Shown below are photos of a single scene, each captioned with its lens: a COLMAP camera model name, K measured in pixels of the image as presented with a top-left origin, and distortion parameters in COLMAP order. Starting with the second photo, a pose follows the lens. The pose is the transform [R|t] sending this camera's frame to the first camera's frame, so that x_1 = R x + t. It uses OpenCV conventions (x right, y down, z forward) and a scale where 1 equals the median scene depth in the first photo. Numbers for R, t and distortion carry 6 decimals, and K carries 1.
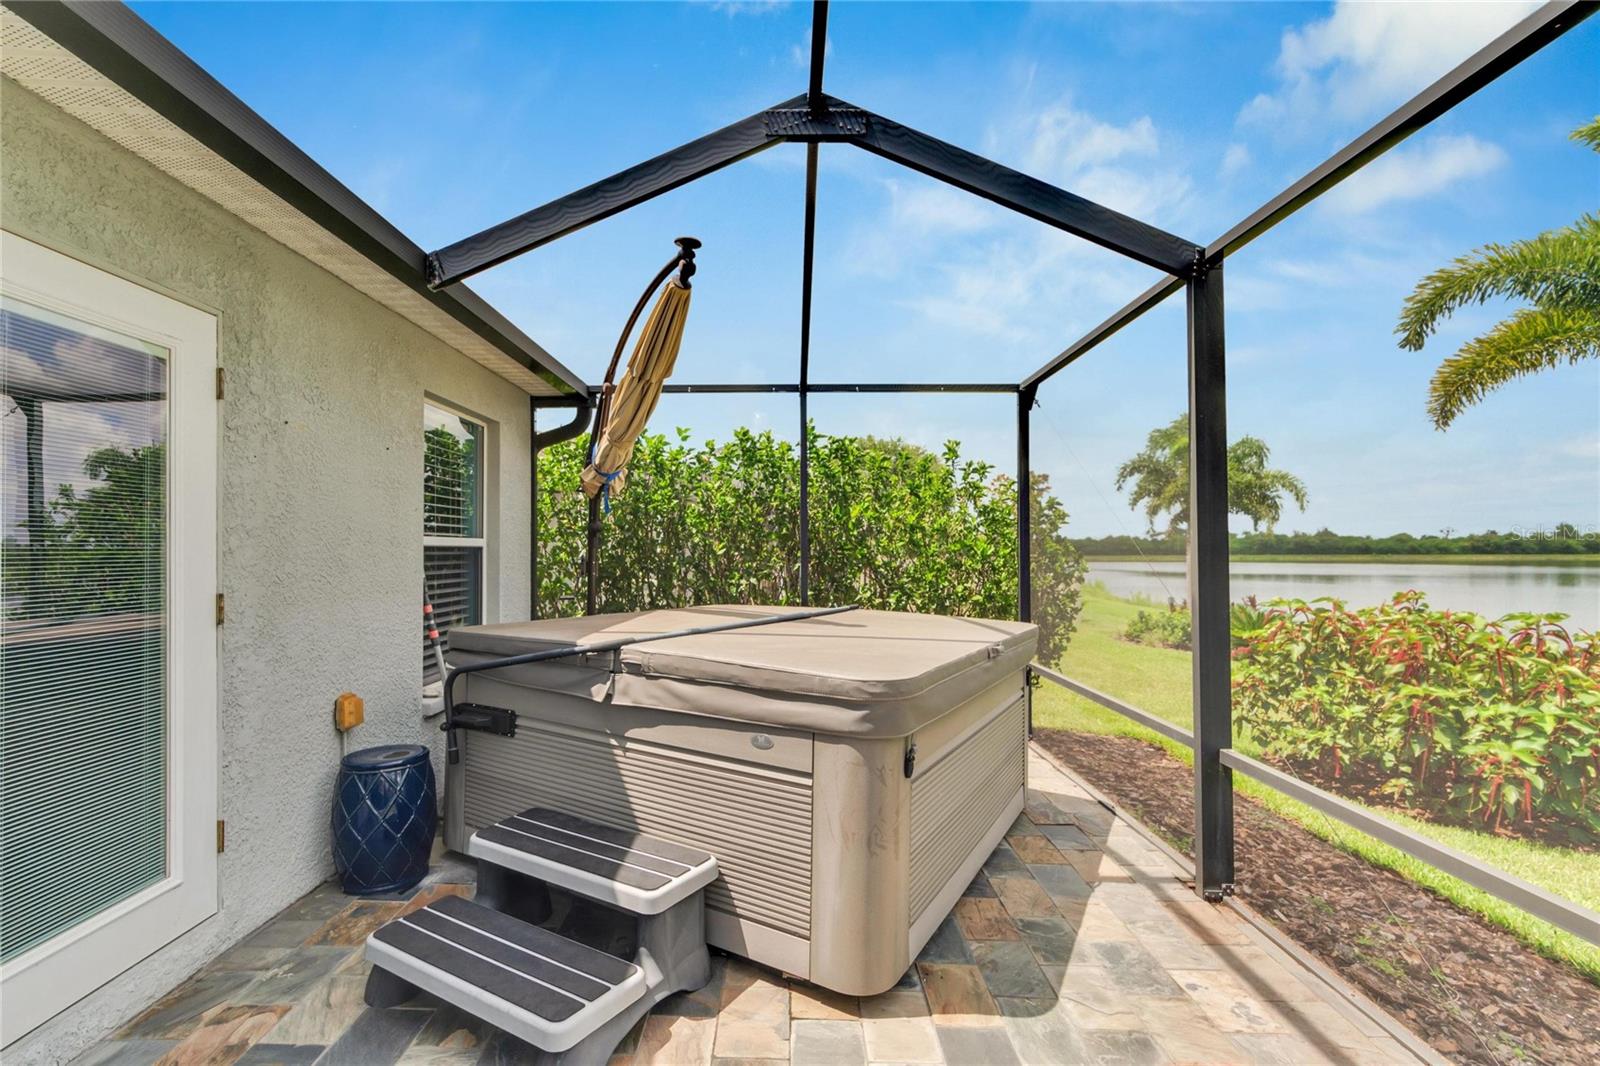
lens RADIAL K [[701.1, 0, 784.5], [0, 701.1, 542.5], [0, 0, 1]] dist [0.001337, 0.000171]
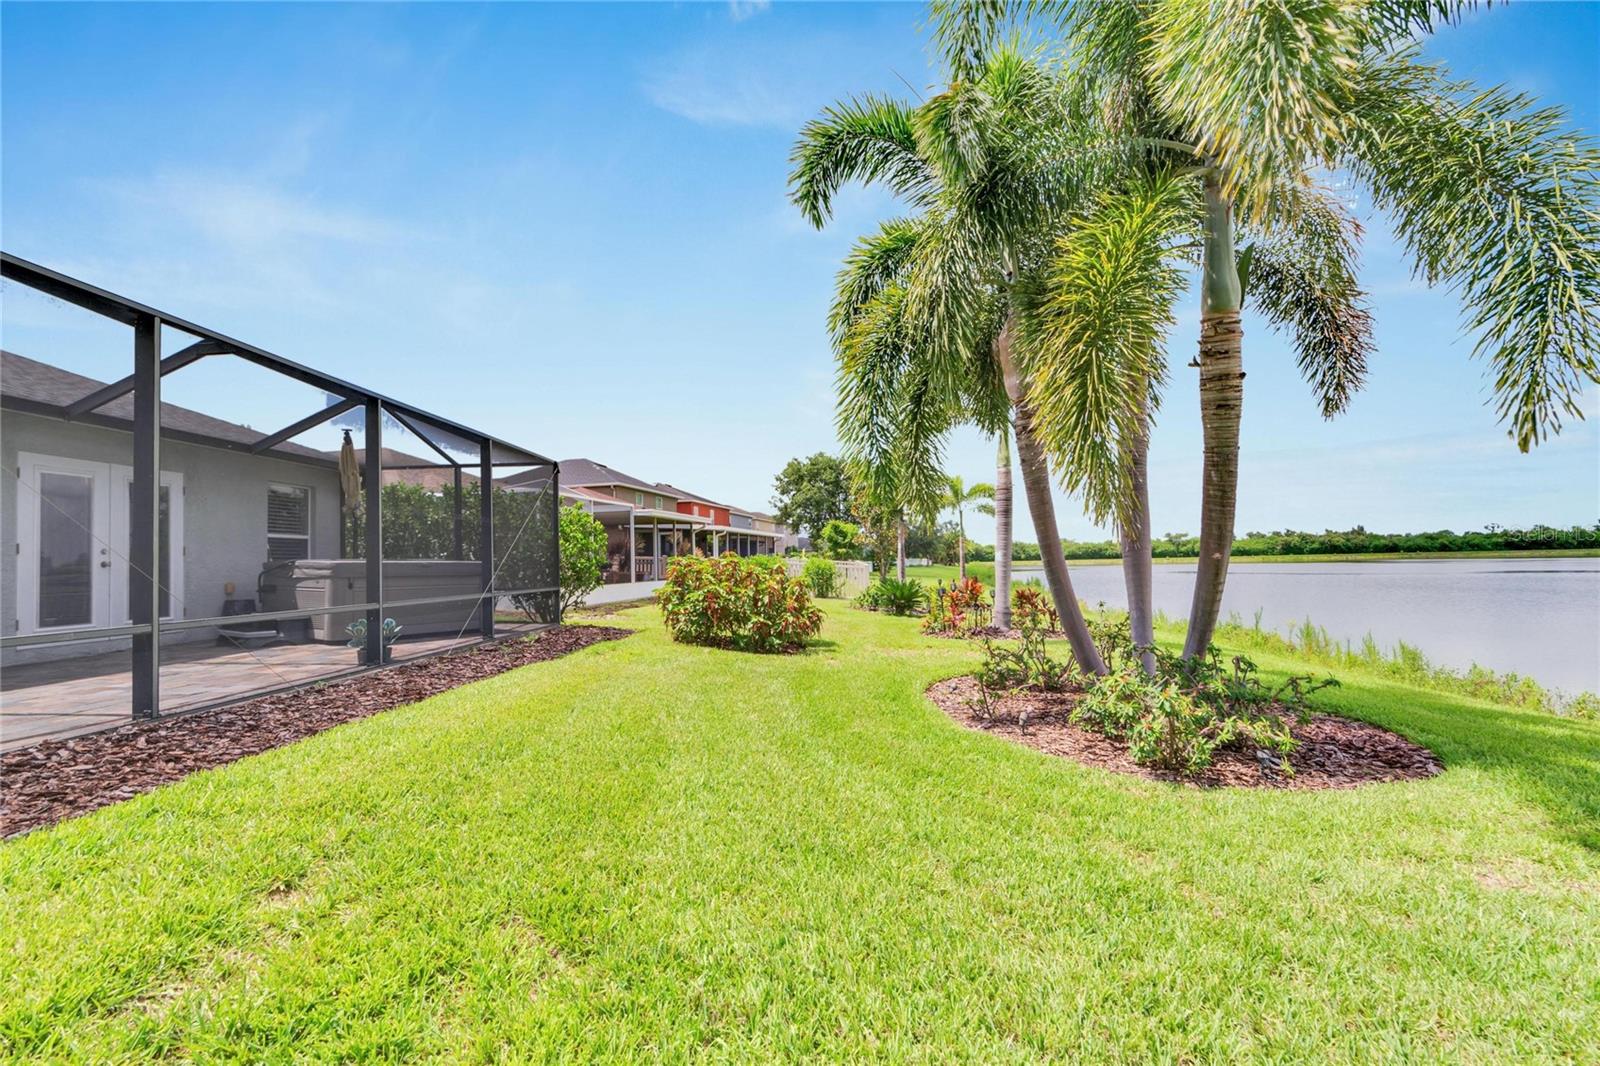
lens RADIAL K [[697.3, 0, 789.1], [0, 697.3, 538.0], [0, 0, 1]] dist [0.001486, 0.000176]
pose [[0.999023, -0.021466, -0.038640, 1.573948], [0.020606, 0.999534, -0.022519, 0.108763], [0.039106, 0.021701, 0.998999, -1.632325]]
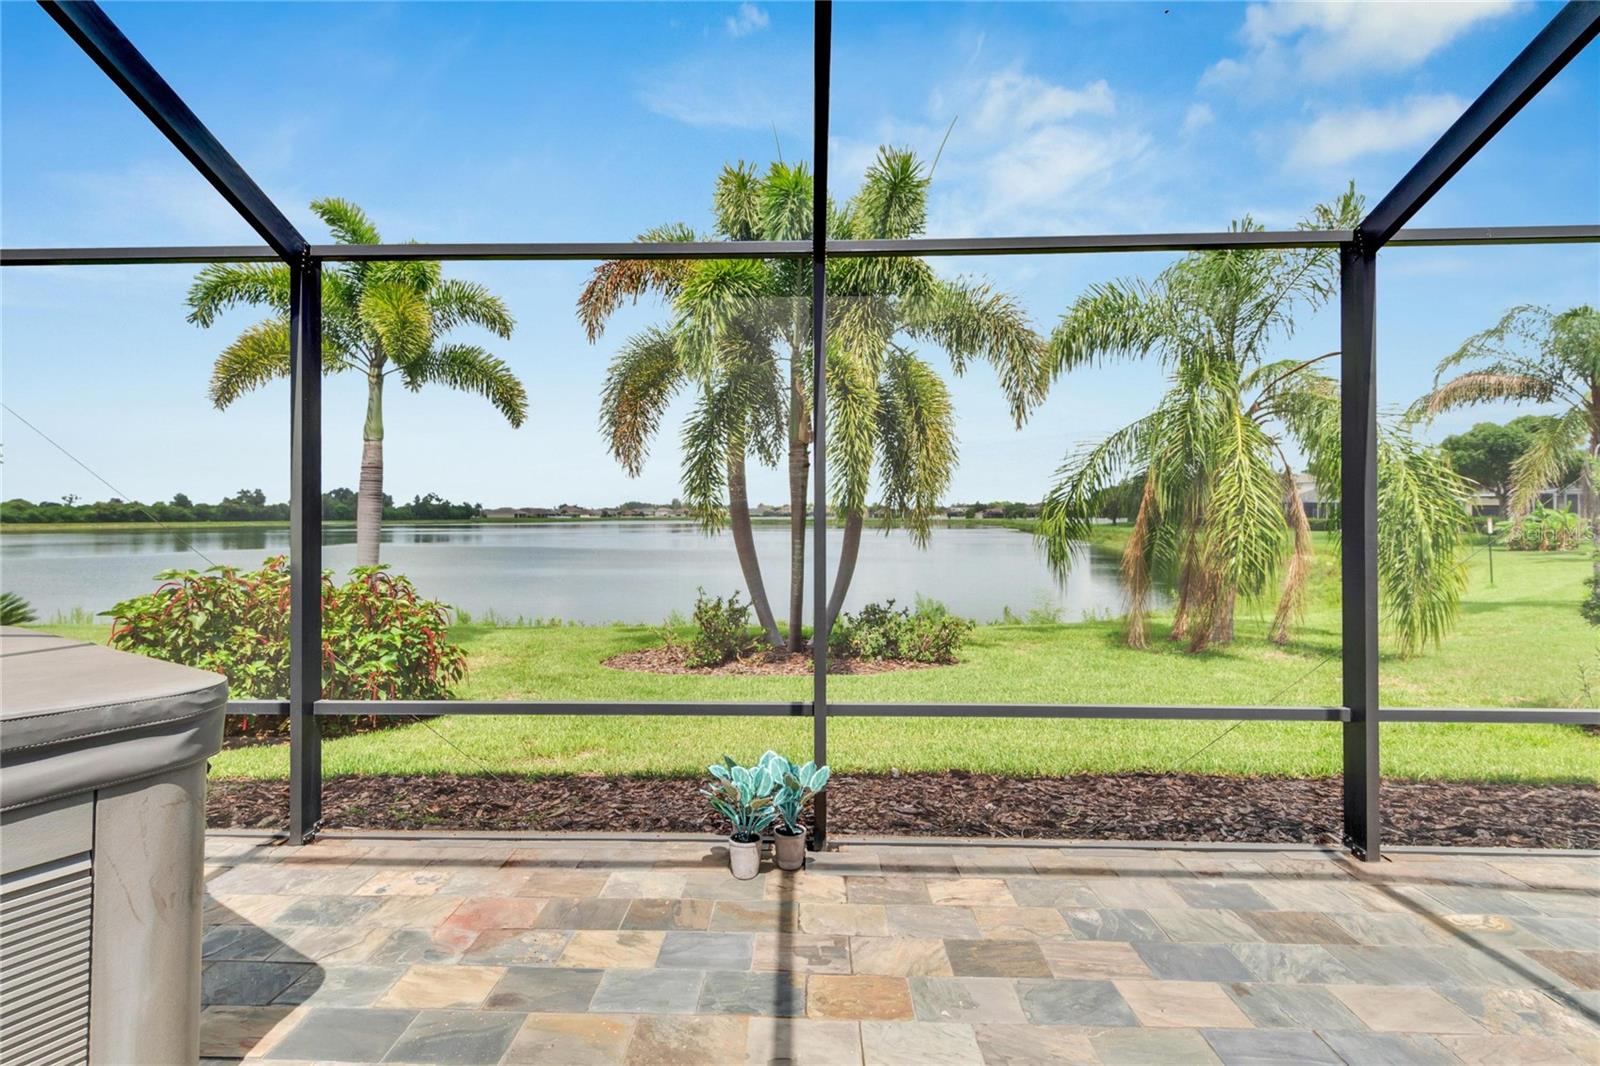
lens RADIAL K [[716.9, 0, 788.9], [0, 716.9, 510.5], [0, 0, 1]] dist [0.007943, -0.000265]
pose [[0.029617, 0.009552, 0.999516, -0.398237], [-0.009787, 0.999909, -0.009265, -0.003717], [-0.999513, -0.009508, 0.029707, 0.178014]]
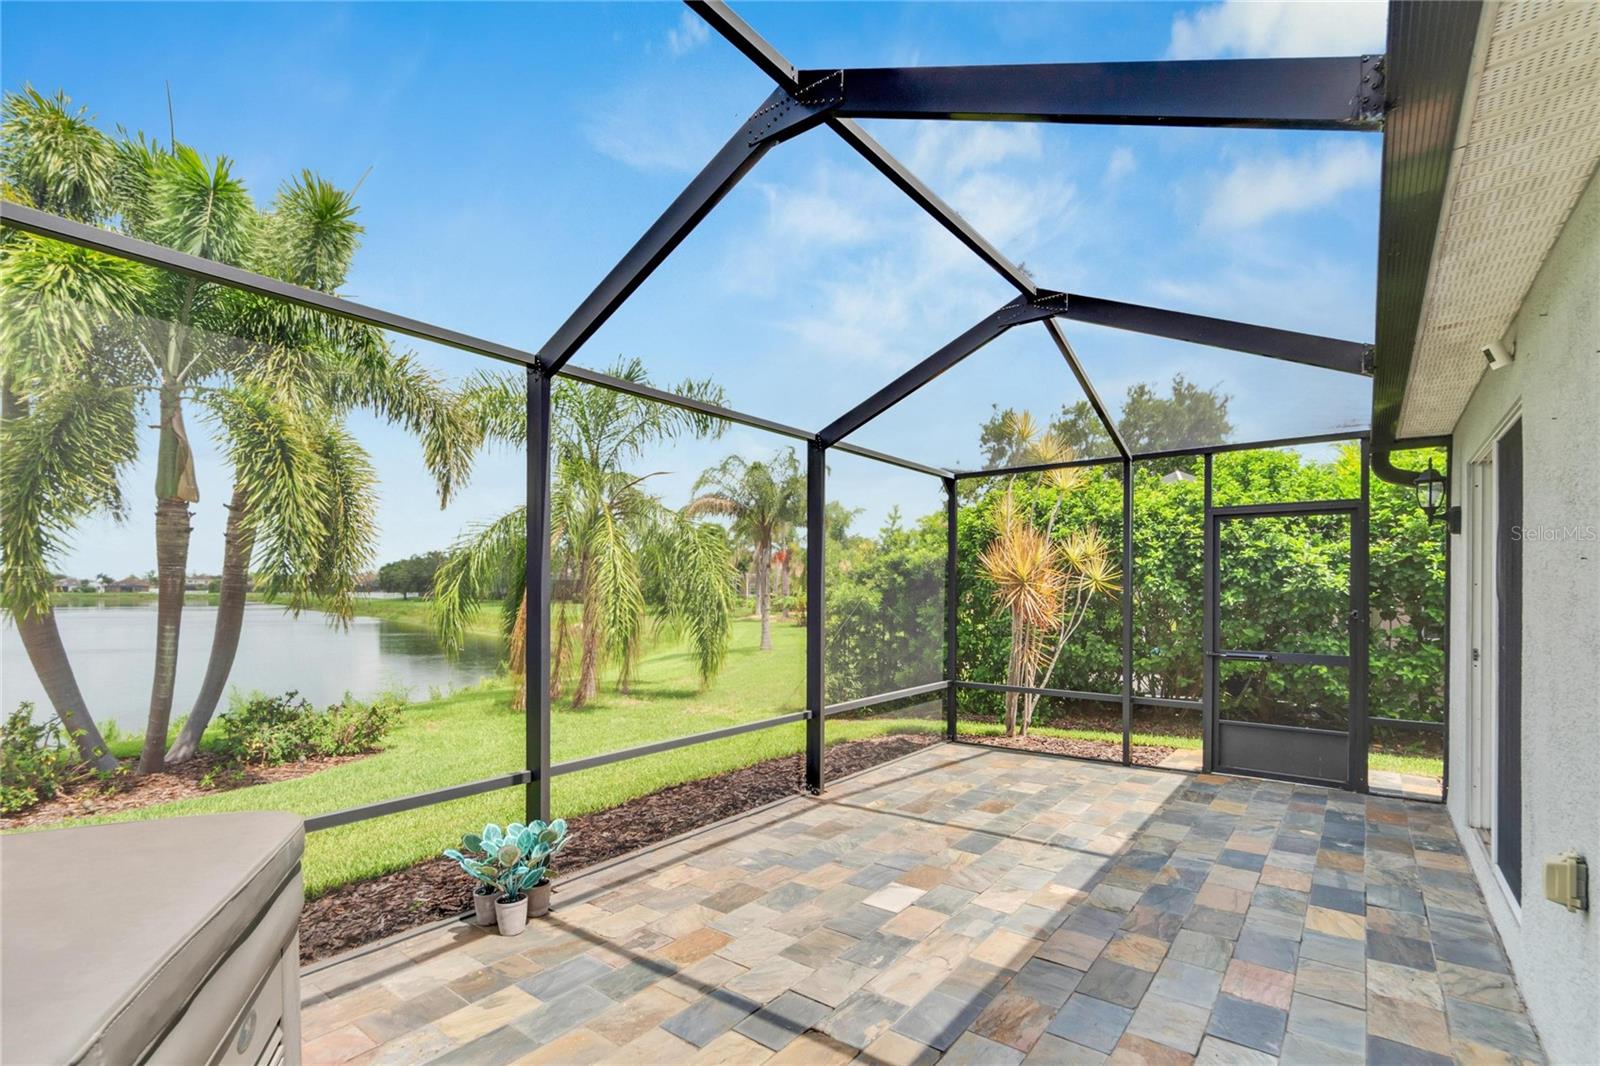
lens RADIAL K [[723.6, 0, 793.1], [0, 723.6, 593.4], [0, 0, 1]] dist [0.001040, -0.000079]
pose [[-0.789446, -0.002961, 0.613812, -0.400272], [-0.009808, 0.999922, -0.007791, -0.010580], [-0.613741, -0.012171, -0.789414, 0.736534]]
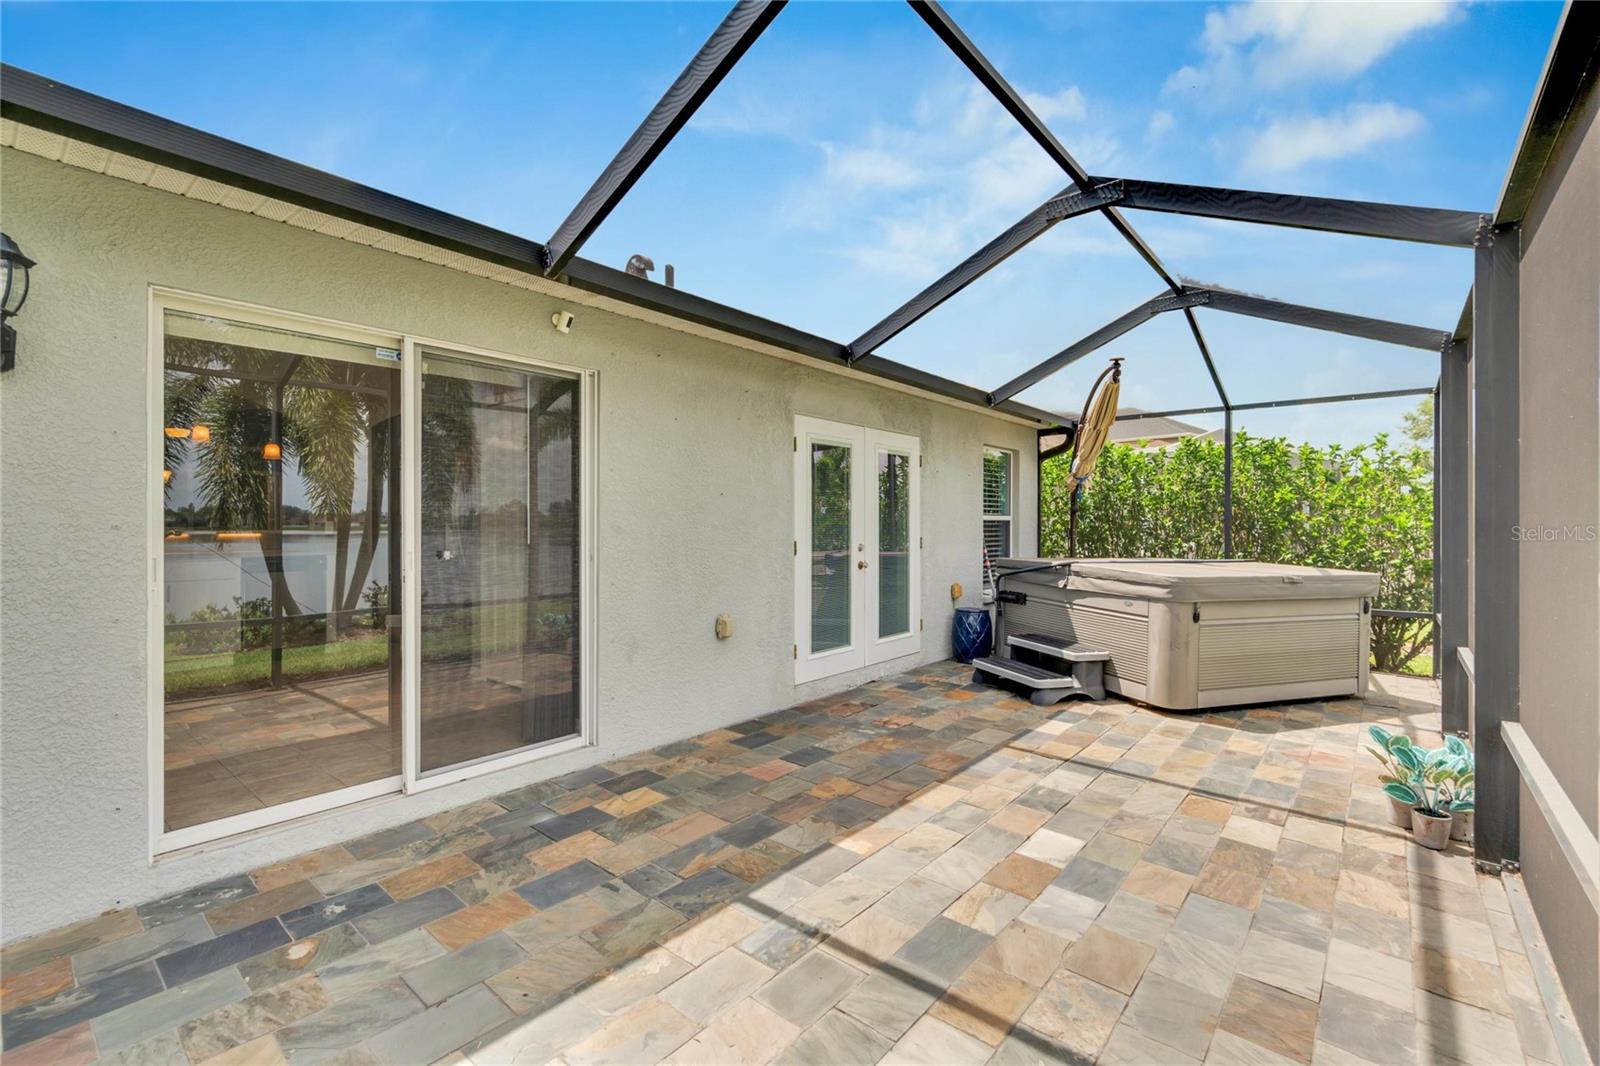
lens RADIAL K [[704.0, 0, 789.9], [0, 704.0, 526.3], [0, 0, 1]] dist [0.000734, 0.000186]
pose [[0.764027, 0.004539, -0.645168, 0.392274], [0.003778, 0.999927, 0.011509, -0.002960], [0.645173, -0.011231, 0.763954, -0.963335]]
